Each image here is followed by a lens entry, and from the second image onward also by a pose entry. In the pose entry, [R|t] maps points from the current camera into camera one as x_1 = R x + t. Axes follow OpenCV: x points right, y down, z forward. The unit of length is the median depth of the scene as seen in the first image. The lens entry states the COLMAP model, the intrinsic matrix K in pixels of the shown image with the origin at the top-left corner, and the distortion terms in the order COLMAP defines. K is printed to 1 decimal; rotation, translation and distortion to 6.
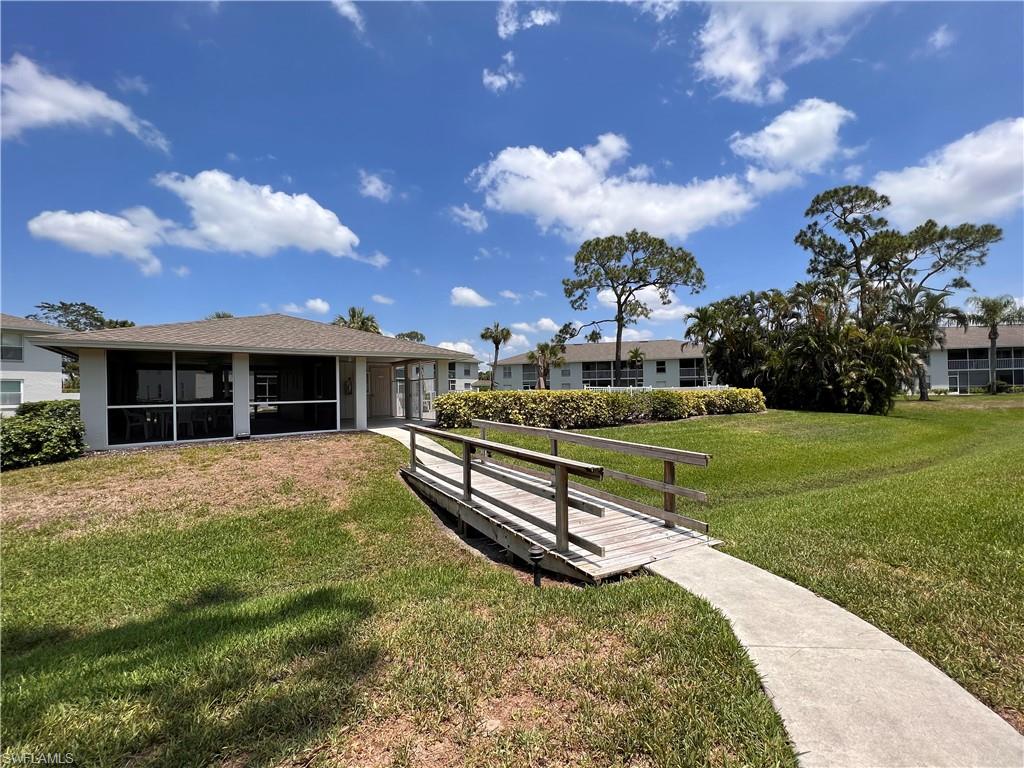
lens RADIAL K [[408.0, 0, 510.8], [0, 408.0, 387.2], [0, 0, 1]] dist [-0.002099, -0.000065]
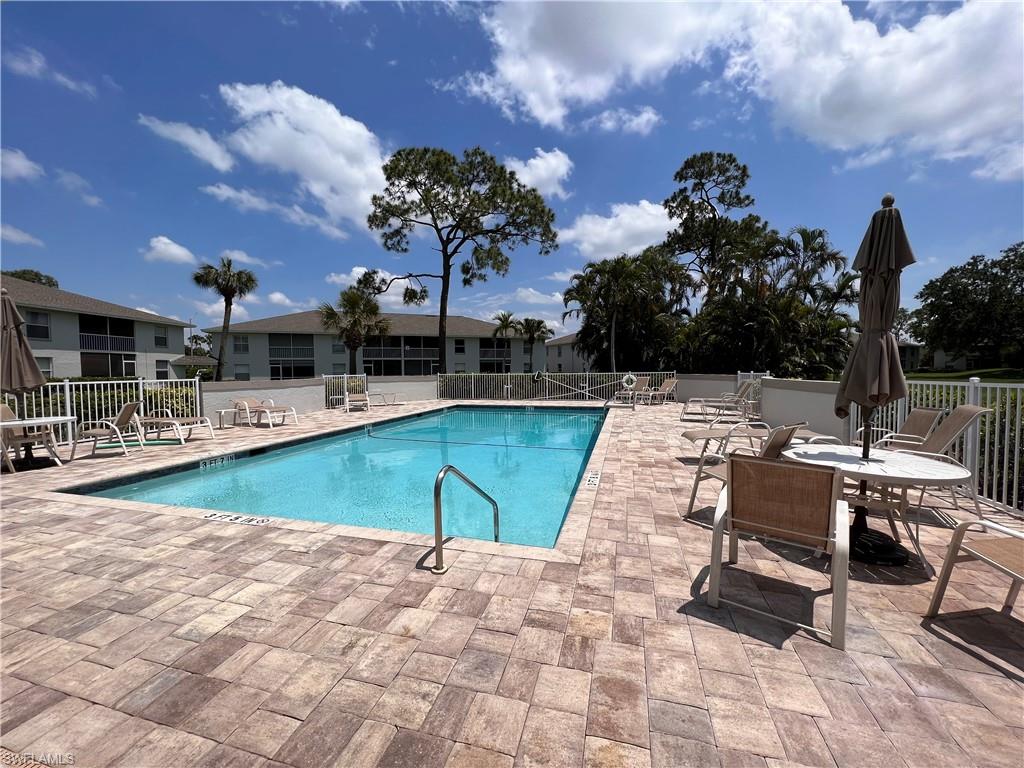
lens RADIAL K [[408.0, 0, 515.2], [0, 408.0, 384.4], [0, 0, 1]] dist [-0.002099, -0.000065]
pose [[0.809602, -0.012306, 0.586851, -0.045990], [-0.010656, 0.999307, 0.035655, -0.001627], [-0.586883, -0.035120, 0.808910, 0.267944]]
